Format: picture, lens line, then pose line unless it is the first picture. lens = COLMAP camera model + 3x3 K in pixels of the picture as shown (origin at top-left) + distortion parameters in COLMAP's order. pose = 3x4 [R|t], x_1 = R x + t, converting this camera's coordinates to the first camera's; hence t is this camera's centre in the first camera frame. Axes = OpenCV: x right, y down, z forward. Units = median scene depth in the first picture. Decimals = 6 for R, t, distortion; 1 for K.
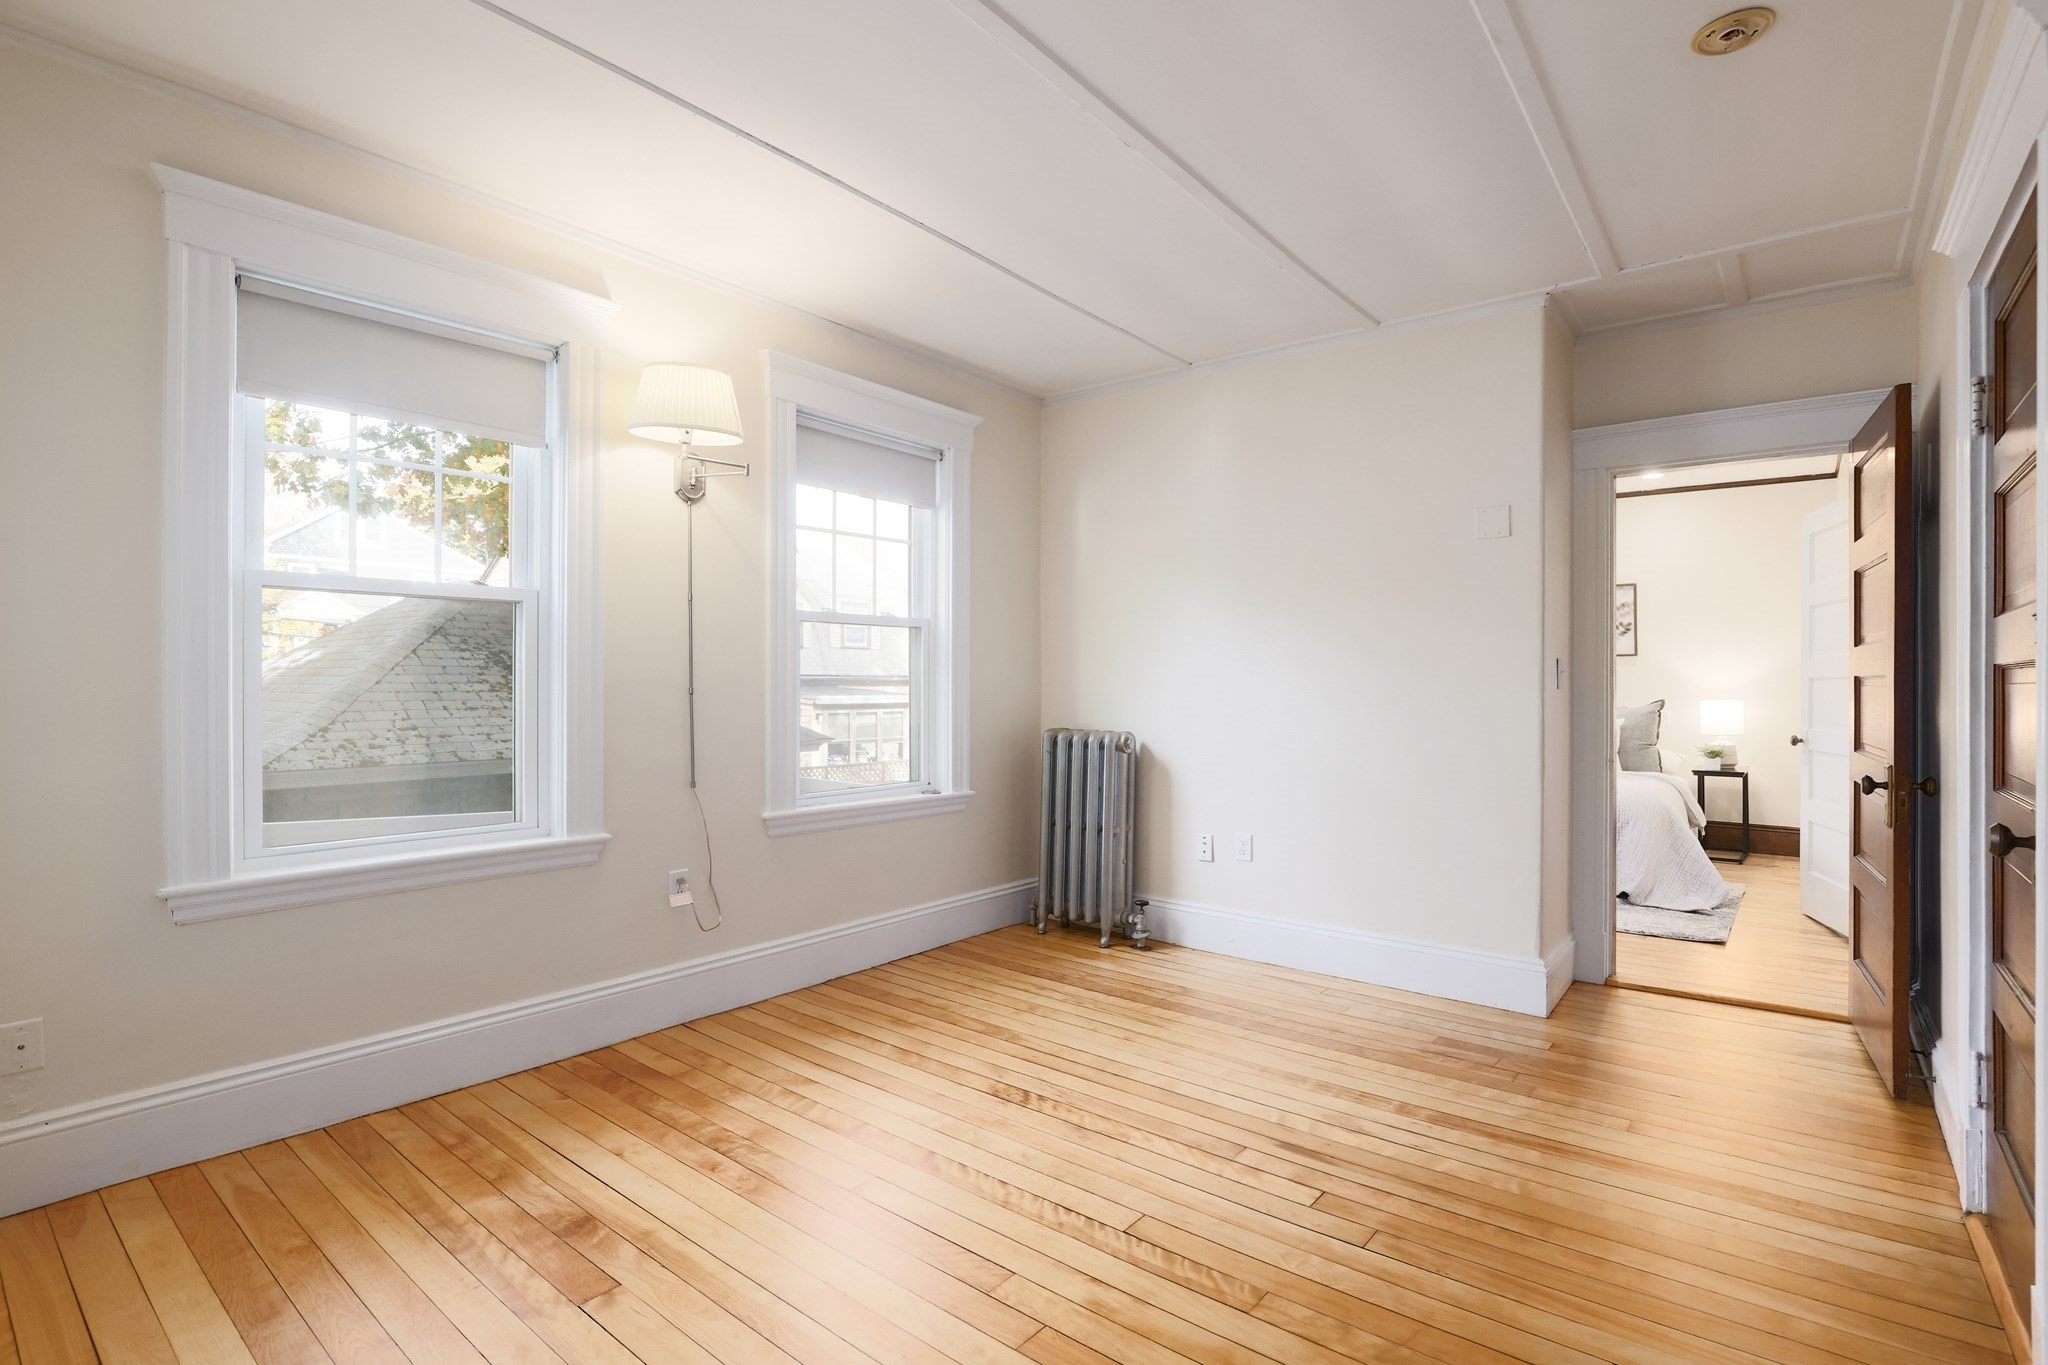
lens RADIAL K [[975.3, 0, 1016.6], [0, 975.3, 687.2], [0, 0, 1]] dist [-0.016918, 0.003634]
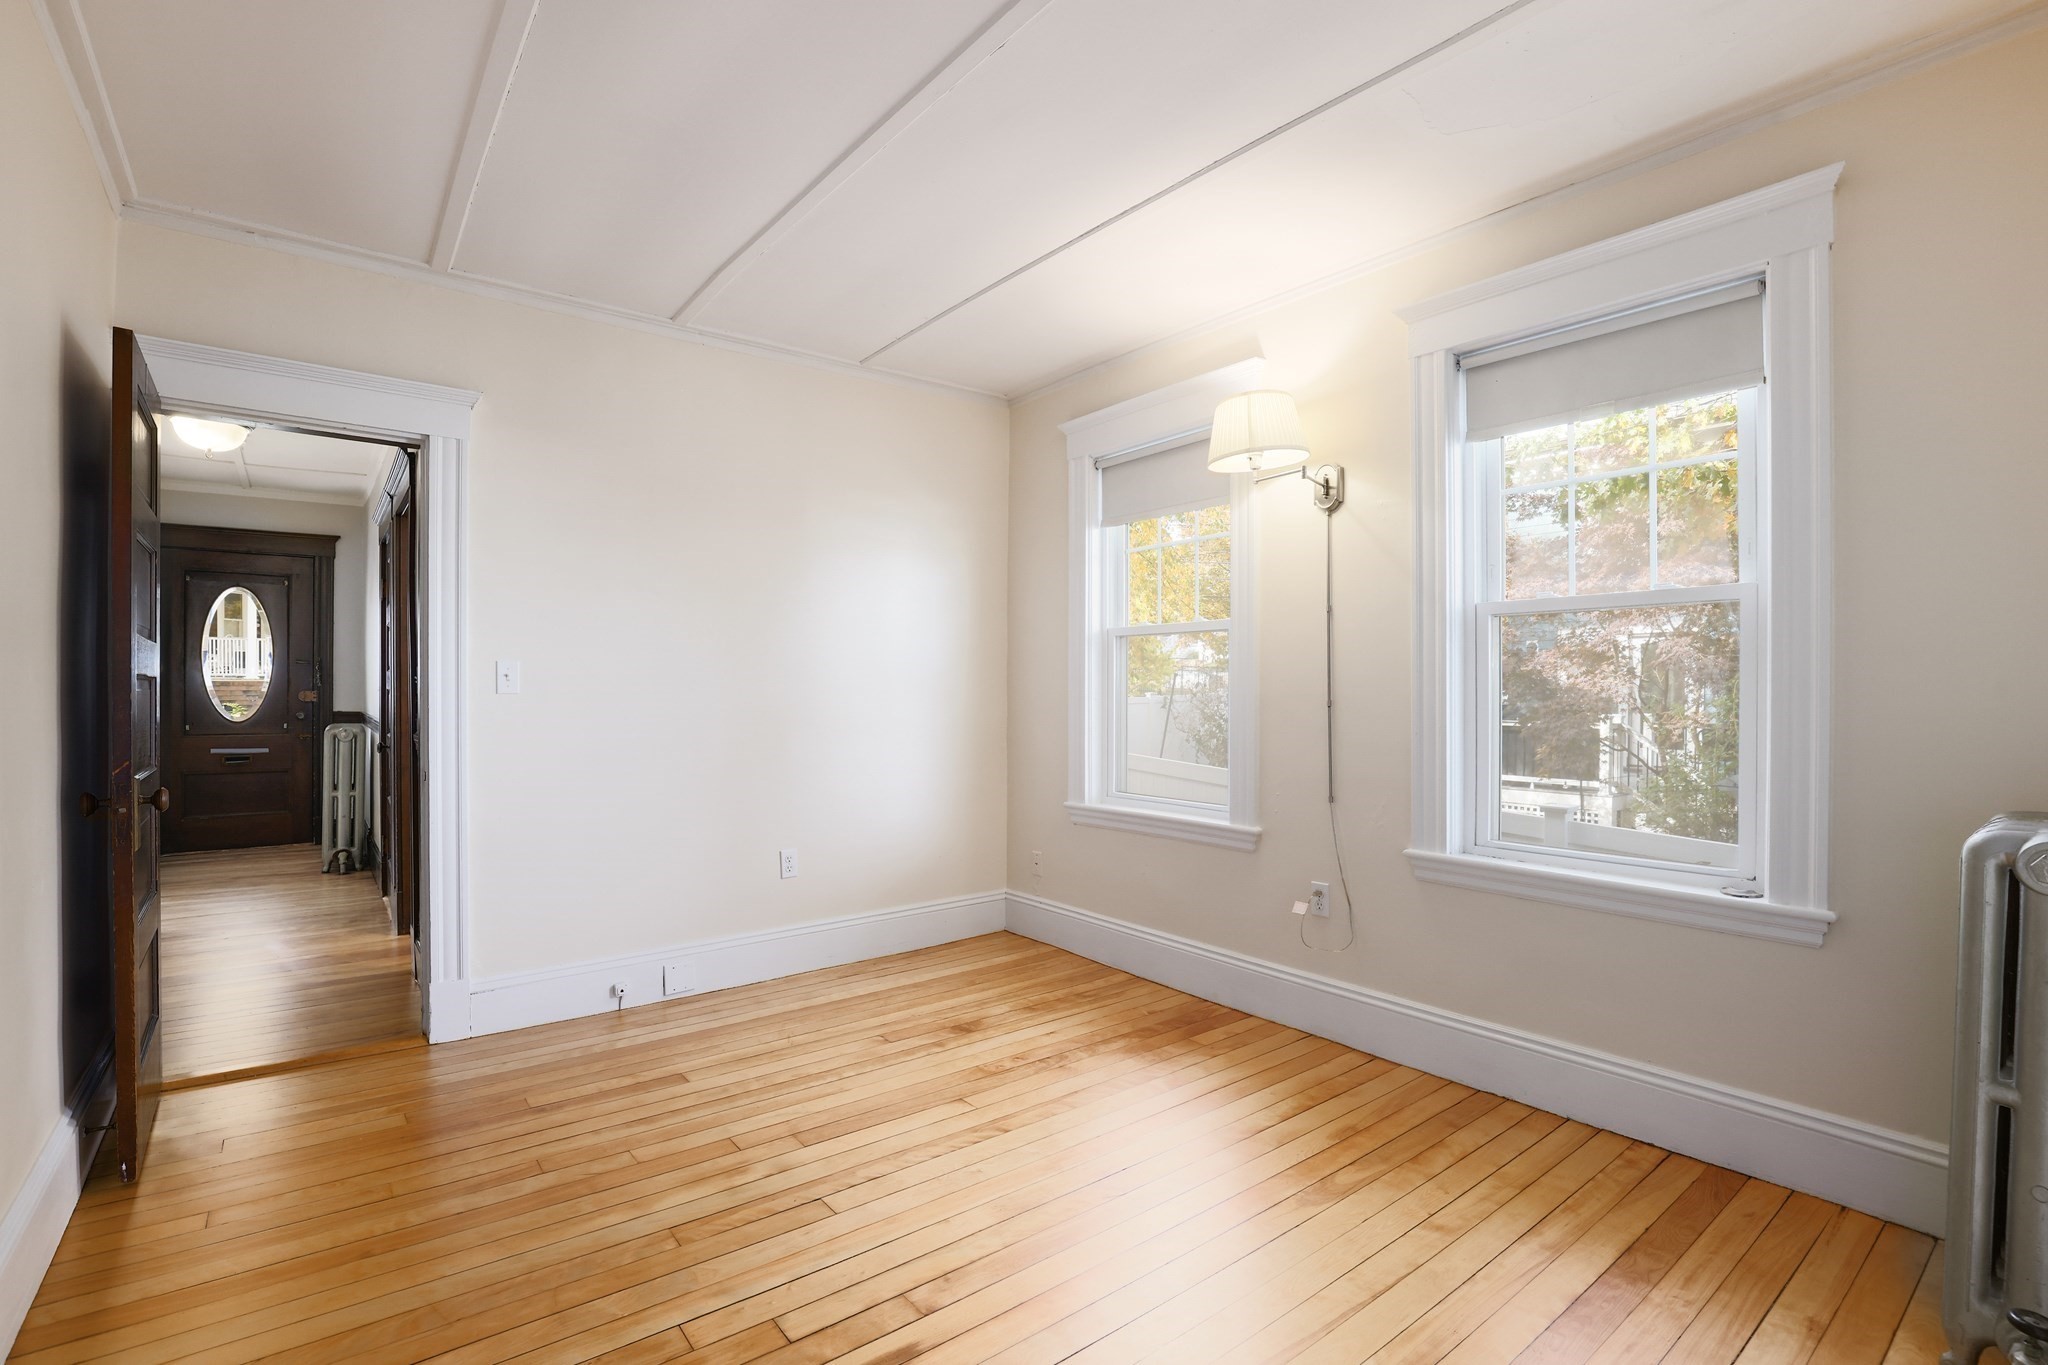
lens RADIAL K [[975.3, 0, 991.5], [0, 975.3, 701.8], [0, 0, 1]] dist [-0.016918, 0.003634]
pose [[-0.243235, 0.003594, -0.969961, 0.687746], [-0.012288, 0.999901, 0.006787, -0.000200], [0.969890, 0.013570, -0.243167, 0.891217]]
